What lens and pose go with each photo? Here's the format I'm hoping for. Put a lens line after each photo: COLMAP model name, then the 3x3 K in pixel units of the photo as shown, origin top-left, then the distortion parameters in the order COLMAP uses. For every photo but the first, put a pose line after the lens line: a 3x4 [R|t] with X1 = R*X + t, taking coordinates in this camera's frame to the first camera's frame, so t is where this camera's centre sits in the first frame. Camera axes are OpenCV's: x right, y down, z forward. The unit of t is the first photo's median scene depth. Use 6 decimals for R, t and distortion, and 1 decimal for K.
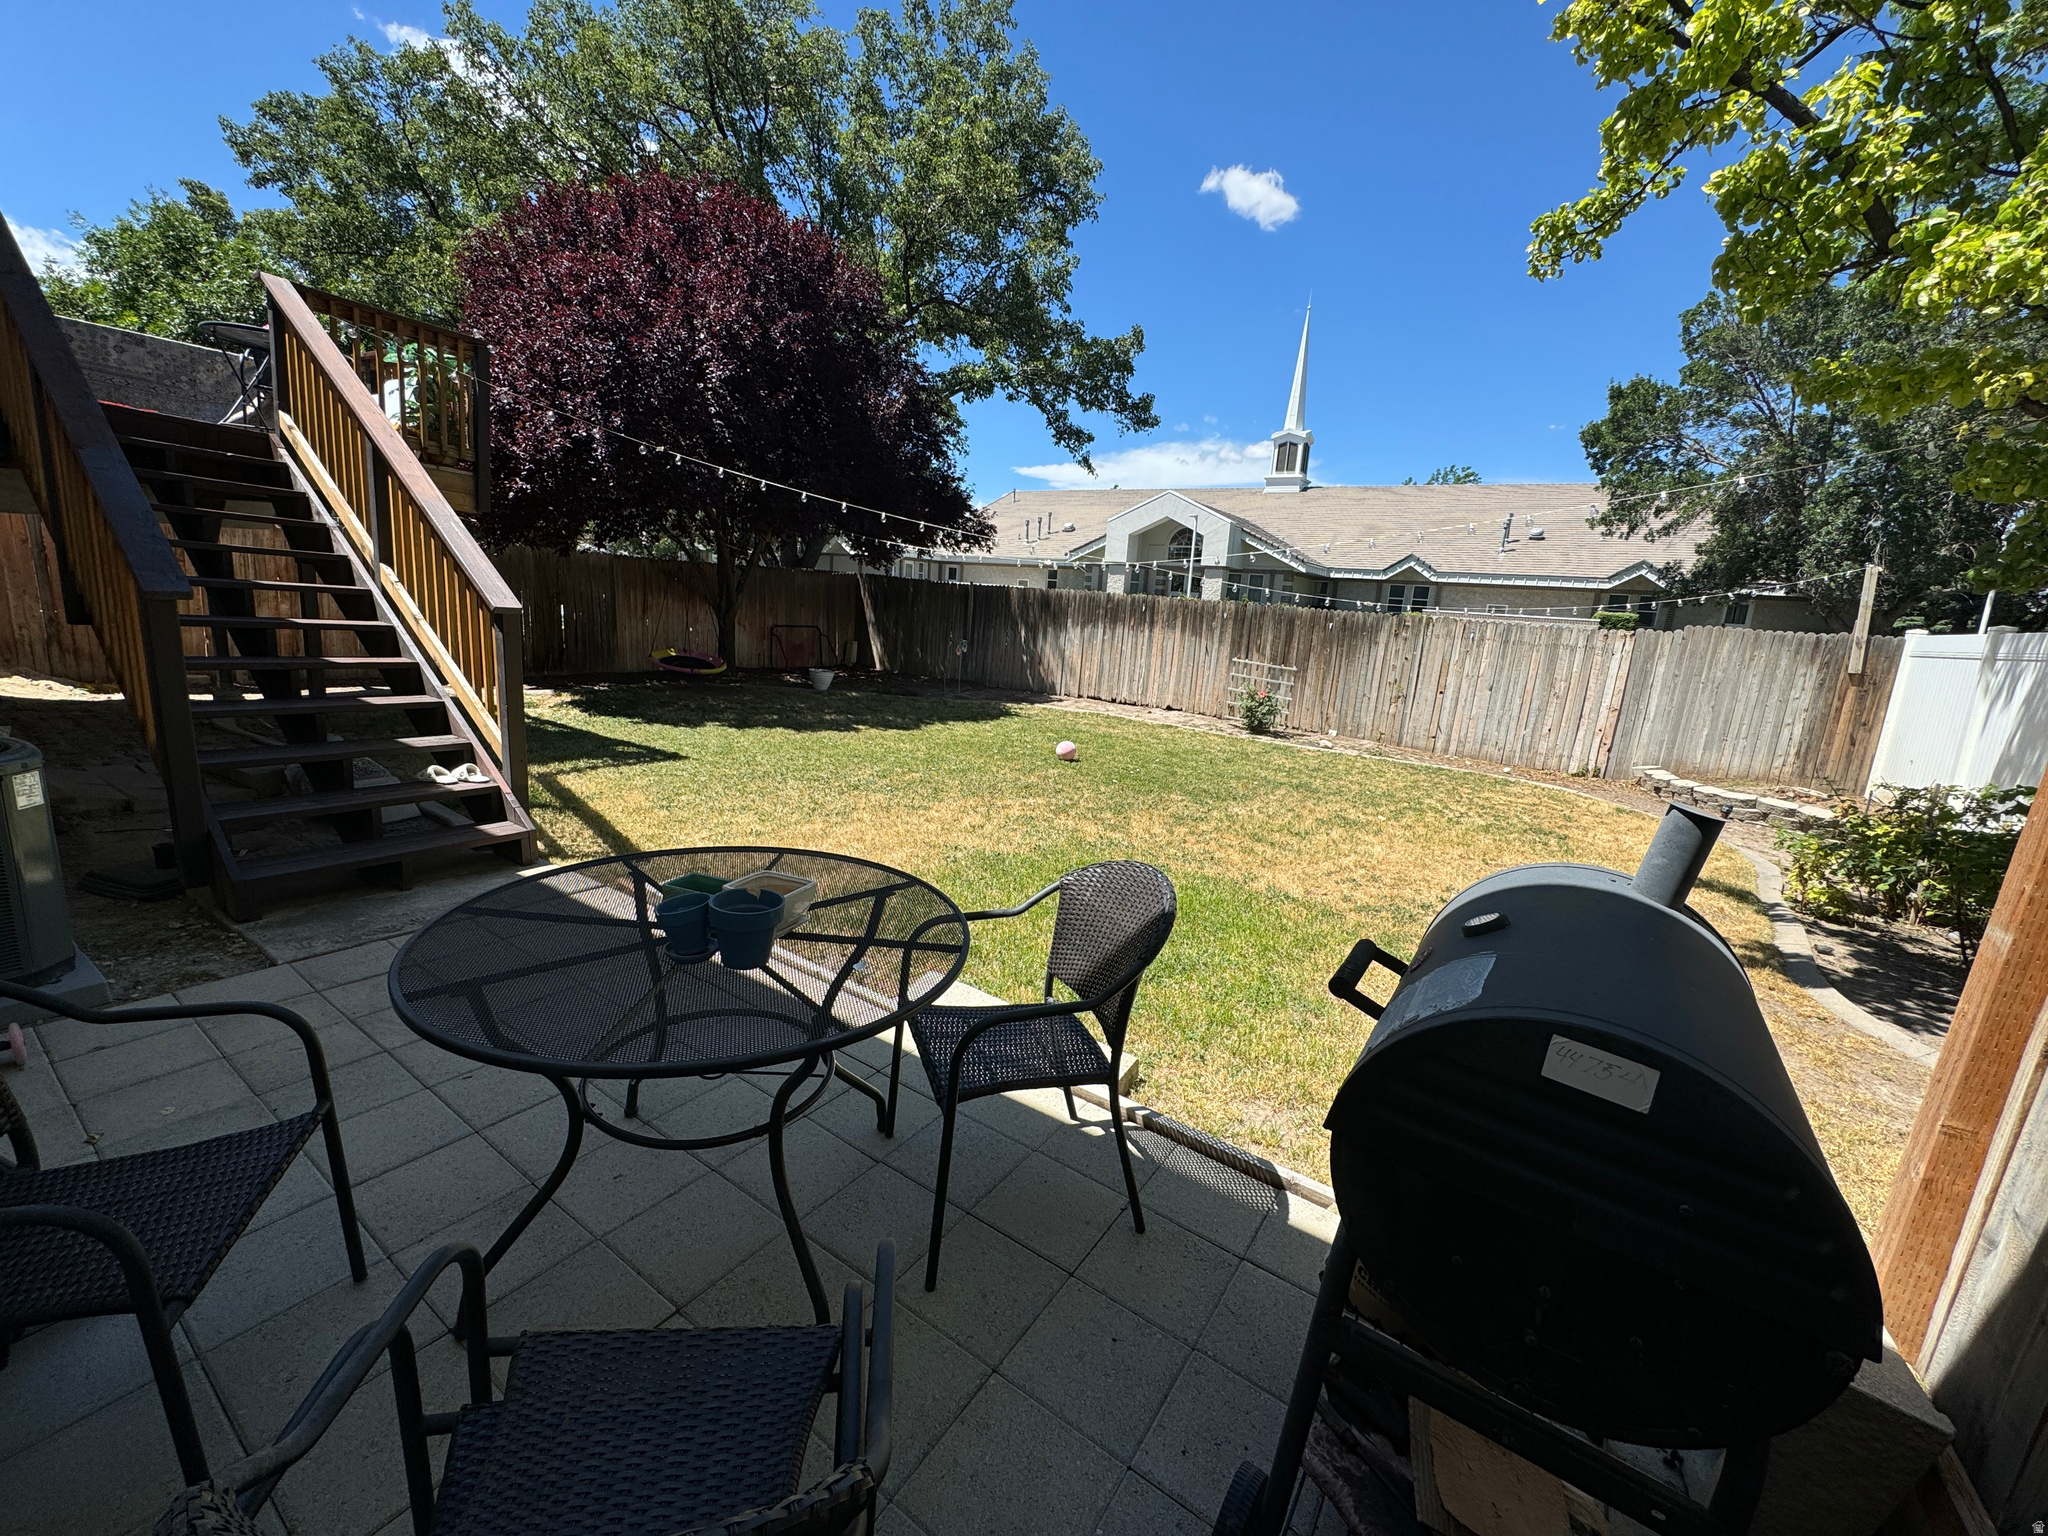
lens RADIAL K [[822.1, 0, 1035.0], [0, 822.1, 774.2], [0, 0, 1]] dist [-0.001608, 0.000173]
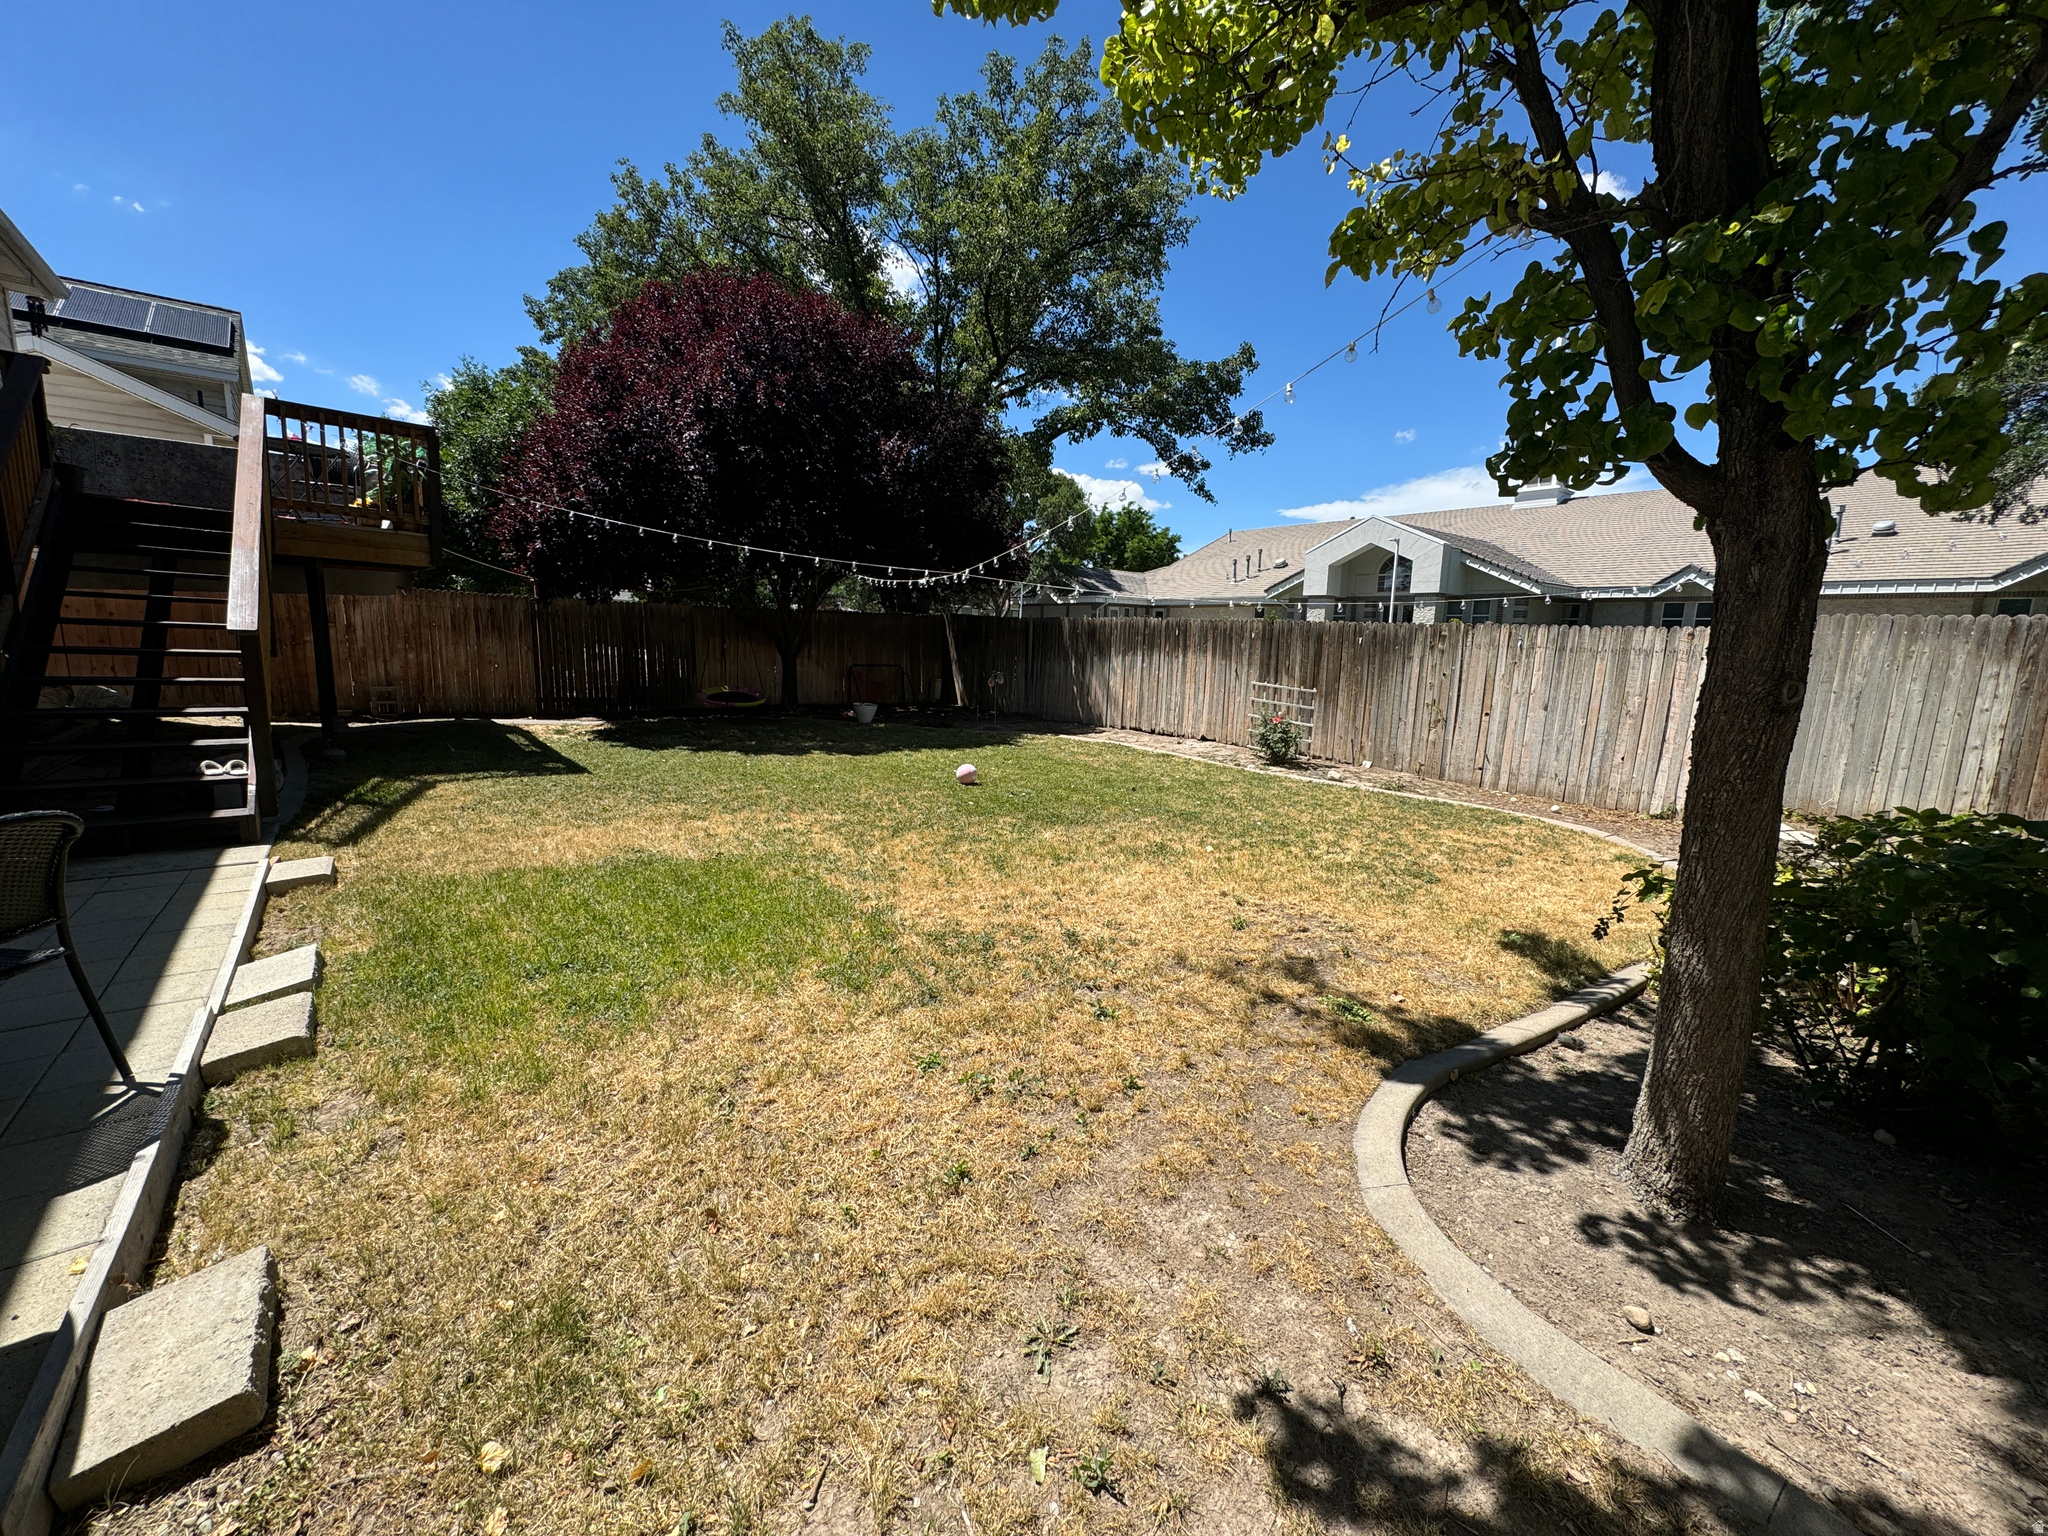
lens RADIAL K [[822.1, 0, 1026.3], [0, 822.1, 773.1], [0, 0, 1]] dist [-0.001608, 0.000173]
pose [[0.951269, 0.008345, -0.308248, 0.261212], [-0.026383, 0.998171, -0.054399, 0.013724], [0.307231, 0.059881, 0.949749, 0.068540]]
